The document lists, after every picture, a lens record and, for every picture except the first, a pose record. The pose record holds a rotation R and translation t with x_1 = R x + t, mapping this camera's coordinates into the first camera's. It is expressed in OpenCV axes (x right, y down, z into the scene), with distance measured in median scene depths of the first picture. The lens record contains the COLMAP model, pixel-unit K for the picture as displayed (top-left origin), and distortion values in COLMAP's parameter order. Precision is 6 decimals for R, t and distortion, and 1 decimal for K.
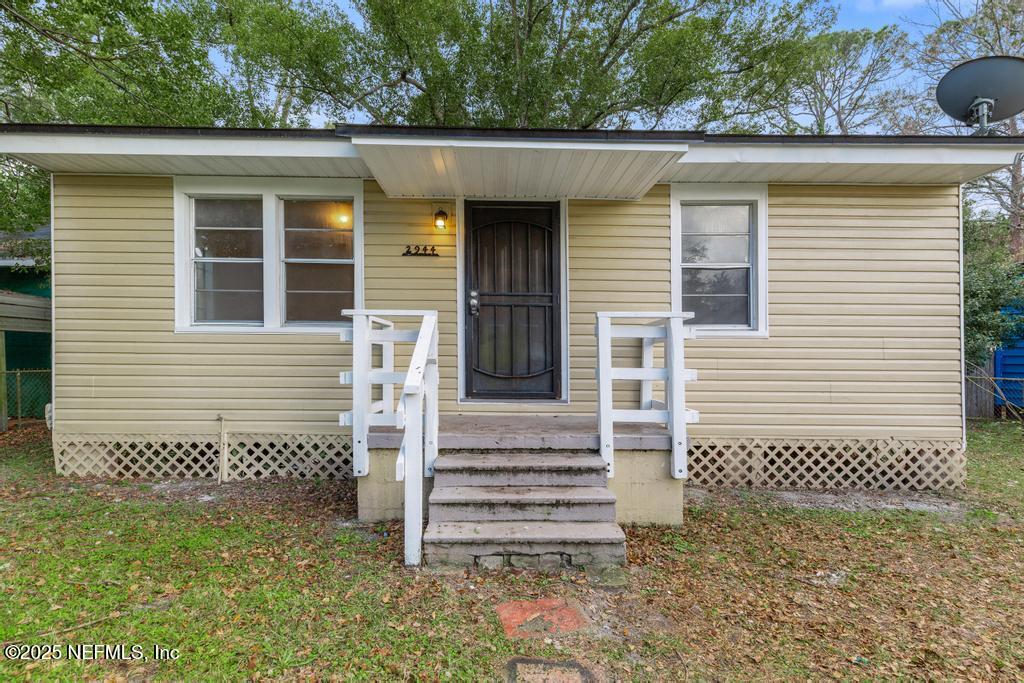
lens RADIAL K [[471.4, 0, 509.2], [0, 471.4, 350.5], [0, 0, 1]] dist [-0.000664, 0.001649]
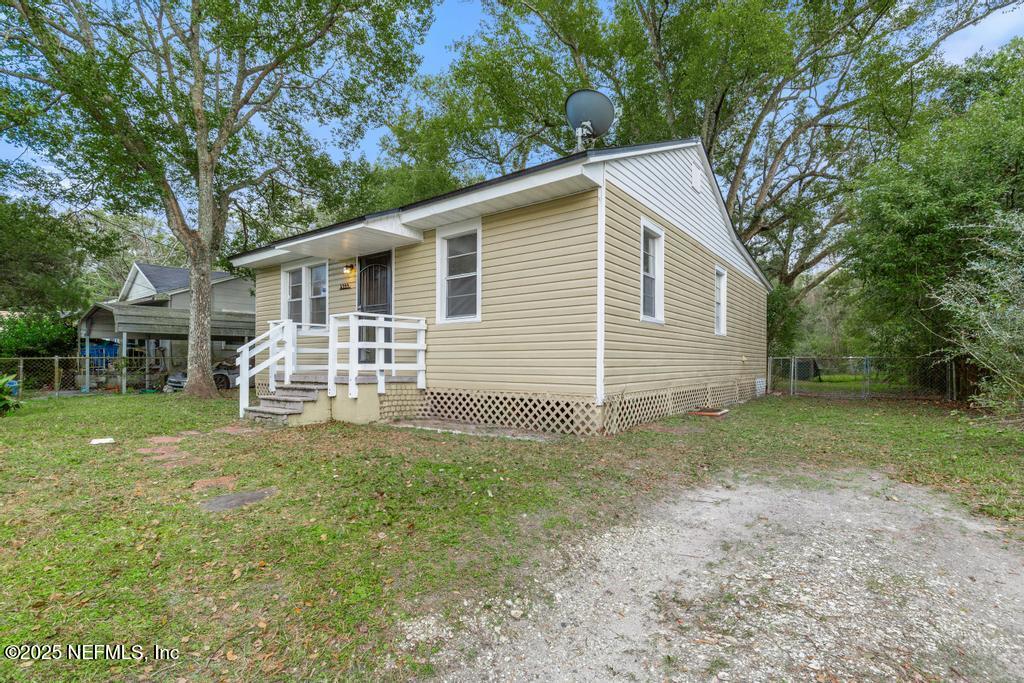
lens RADIAL K [[471.4, 0, 510.3], [0, 471.4, 344.4], [0, 0, 1]] dist [-0.000664, 0.001649]
pose [[0.794802, -0.028071, -0.606219, 1.530503], [0.021292, 0.999604, -0.018372, 0.073189], [0.606495, 0.001694, 0.795085, -0.109411]]
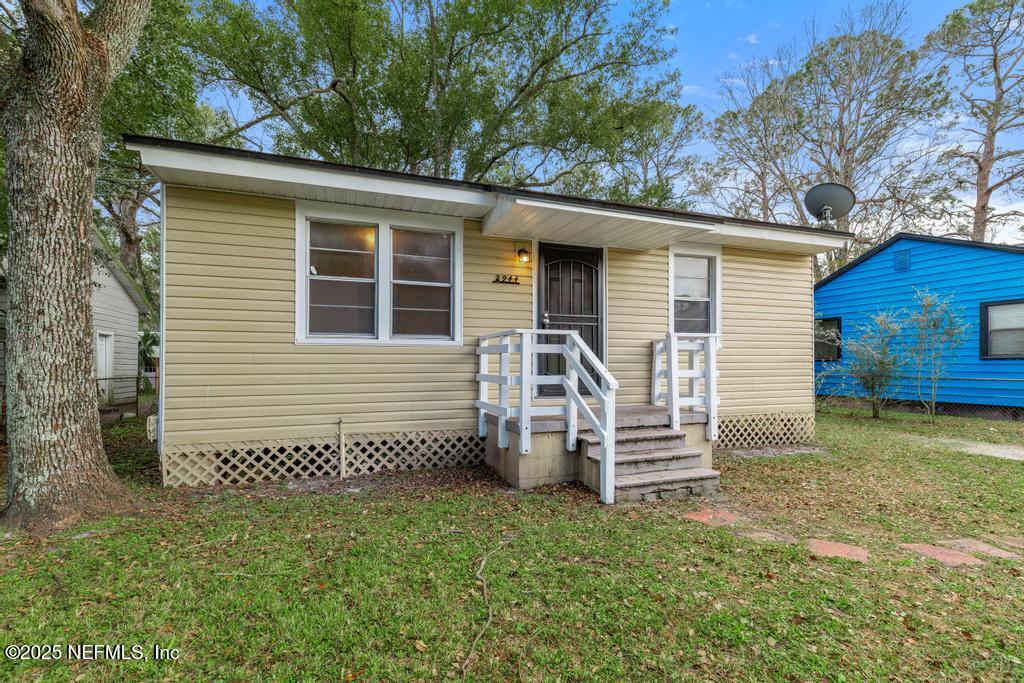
lens RADIAL K [[471.4, 0, 493.4], [0, 471.4, 358.3], [0, 0, 1]] dist [-0.000664, 0.001649]
pose [[0.941286, -0.007385, 0.337530, -0.640284], [0.005468, 0.999963, 0.006630, -0.010500], [-0.337566, -0.004395, 0.941292, -0.167318]]
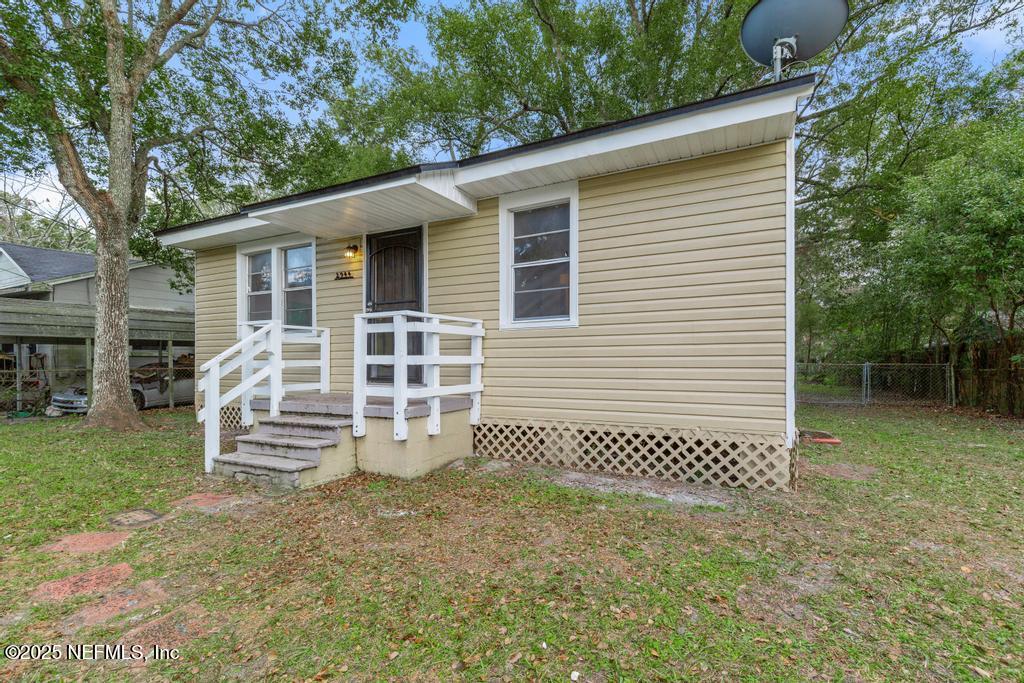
lens RADIAL K [[471.4, 0, 518.2], [0, 471.4, 351.3], [0, 0, 1]] dist [-0.000664, 0.001649]
pose [[0.885797, -0.021617, -0.463569, 0.932254], [0.022734, 0.999736, -0.003180, 0.028343], [0.463516, -0.007722, 0.886055, 0.007736]]
